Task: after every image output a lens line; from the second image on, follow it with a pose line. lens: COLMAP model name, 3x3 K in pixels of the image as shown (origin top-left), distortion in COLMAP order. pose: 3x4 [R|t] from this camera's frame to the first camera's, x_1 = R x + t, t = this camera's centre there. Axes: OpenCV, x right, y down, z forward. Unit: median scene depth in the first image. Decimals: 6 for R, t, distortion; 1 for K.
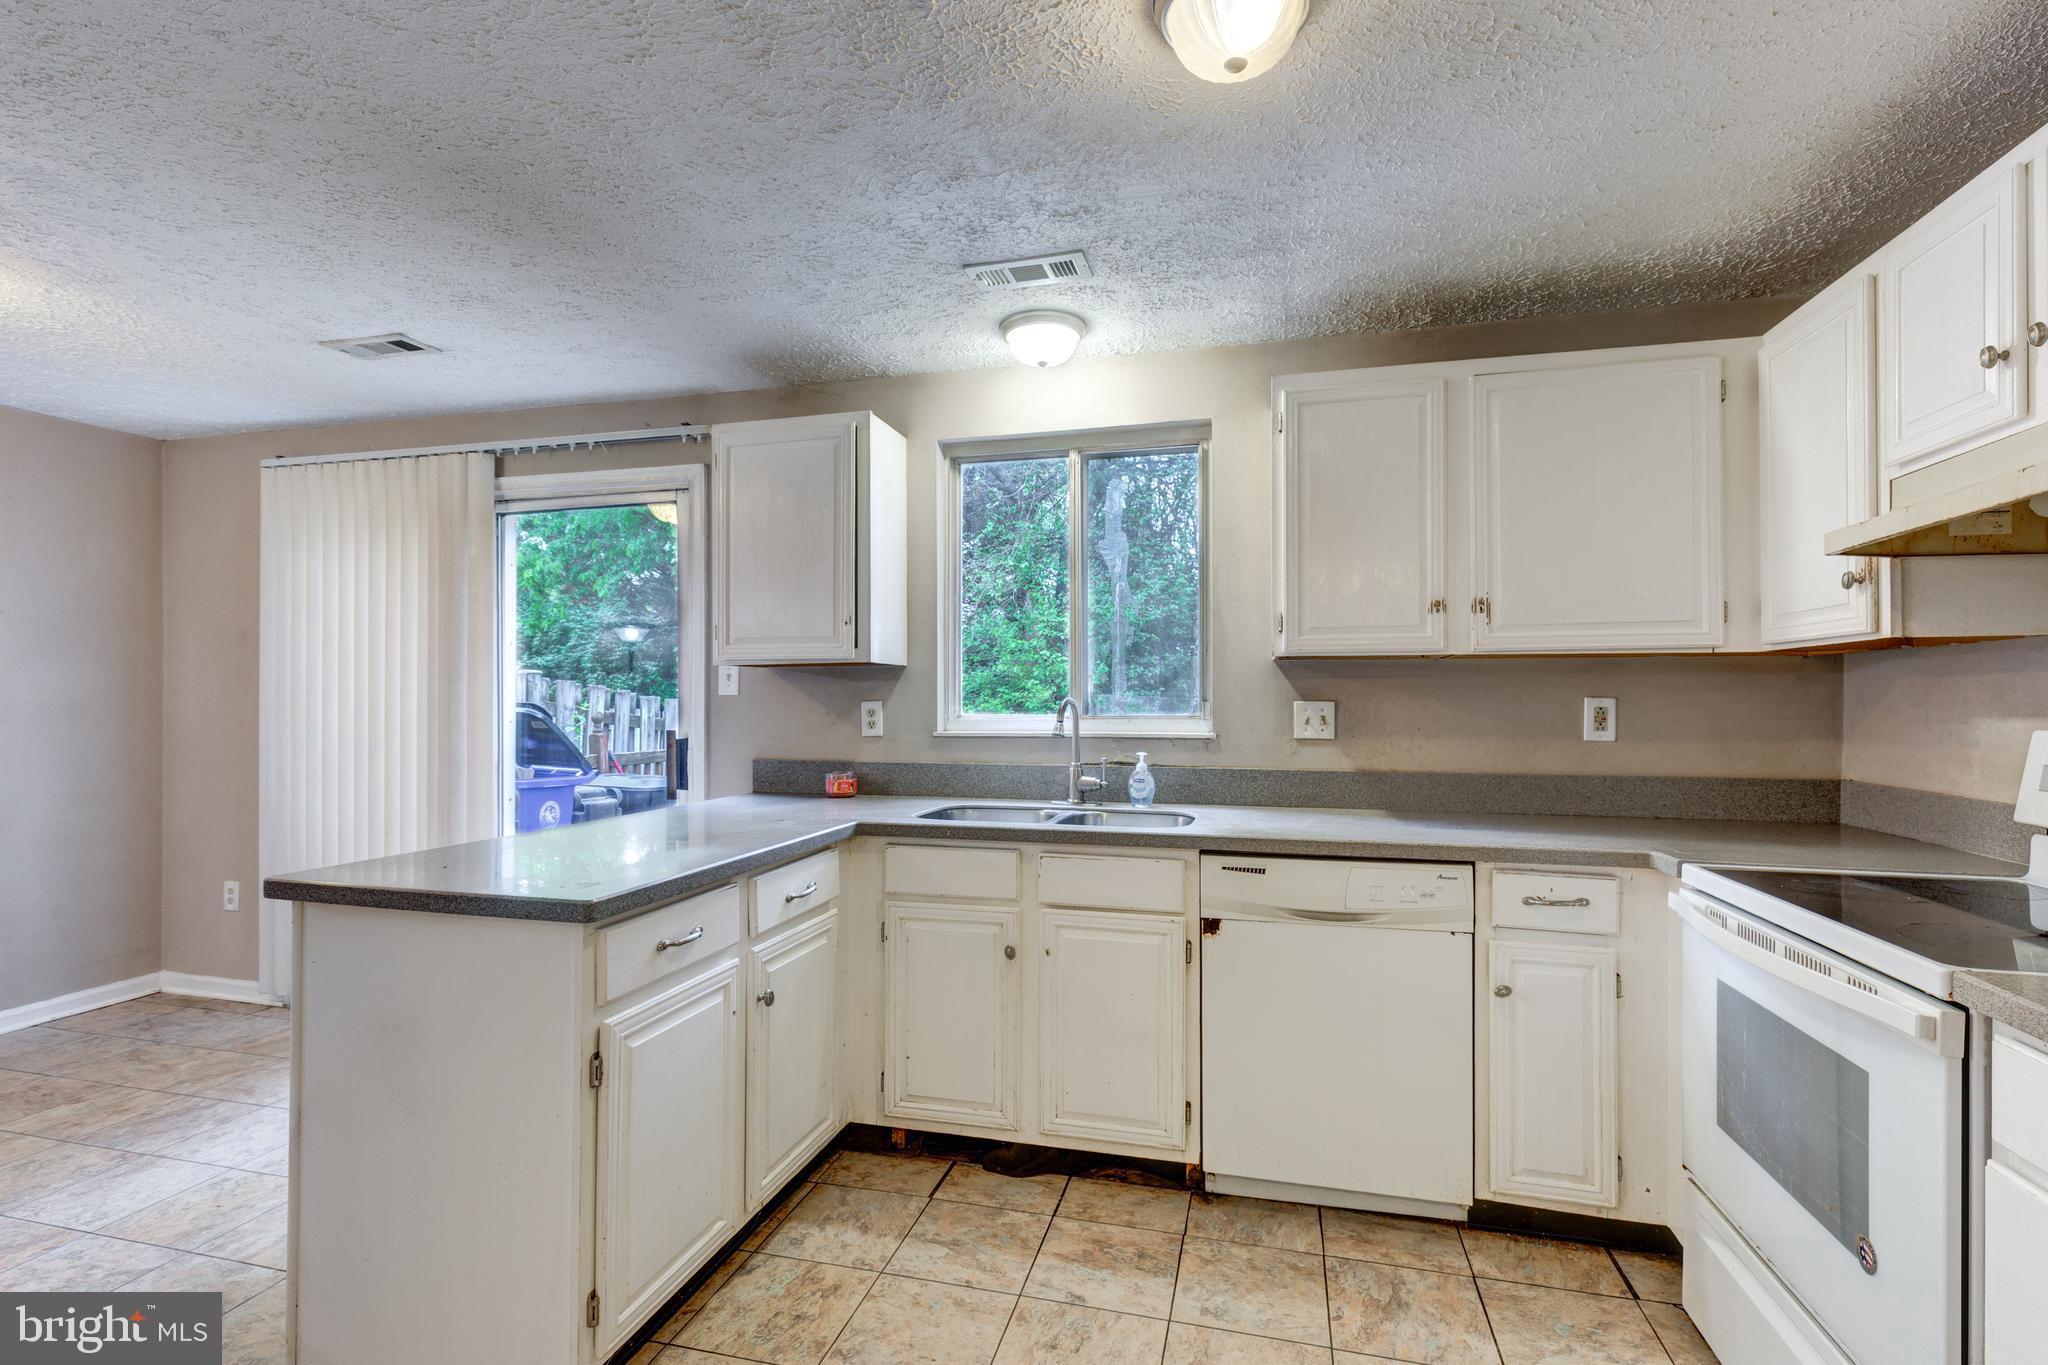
lens RADIAL K [[944.8, 0, 1066.4], [0, 944.8, 697.1], [0, 0, 1]] dist [0.002114, -0.001741]
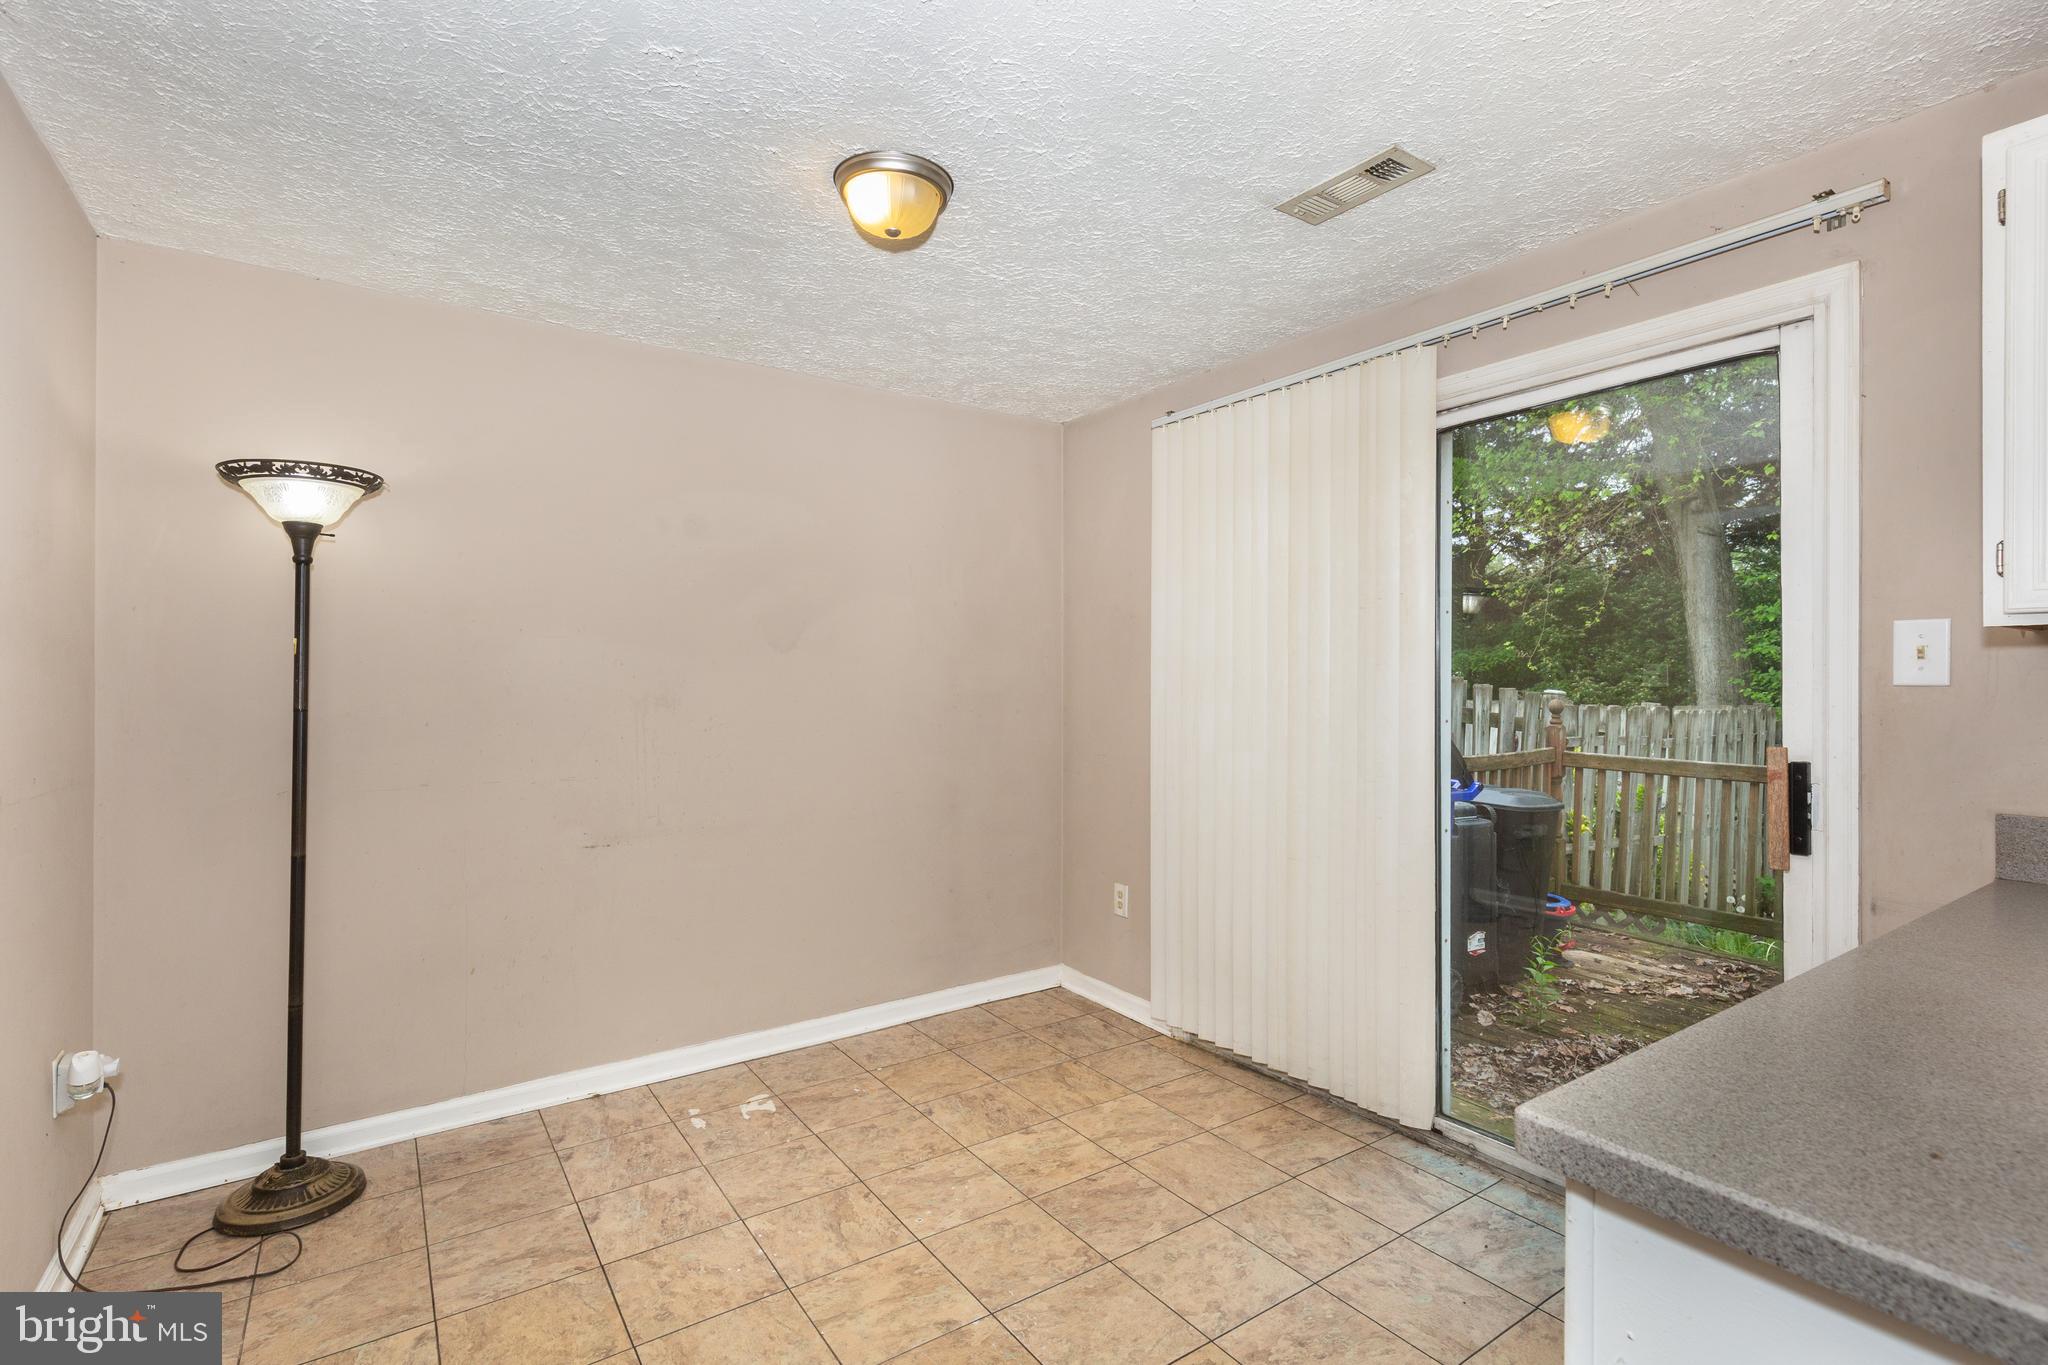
lens RADIAL K [[944.8, 0, 970.2], [0, 944.8, 677.0], [0, 0, 1]] dist [0.002114, -0.001741]
pose [[0.711536, -0.001105, -0.702649, -0.389290], [-0.003146, 0.999984, -0.004758, -0.002885], [0.702642, 0.005596, 0.711521, 0.272995]]
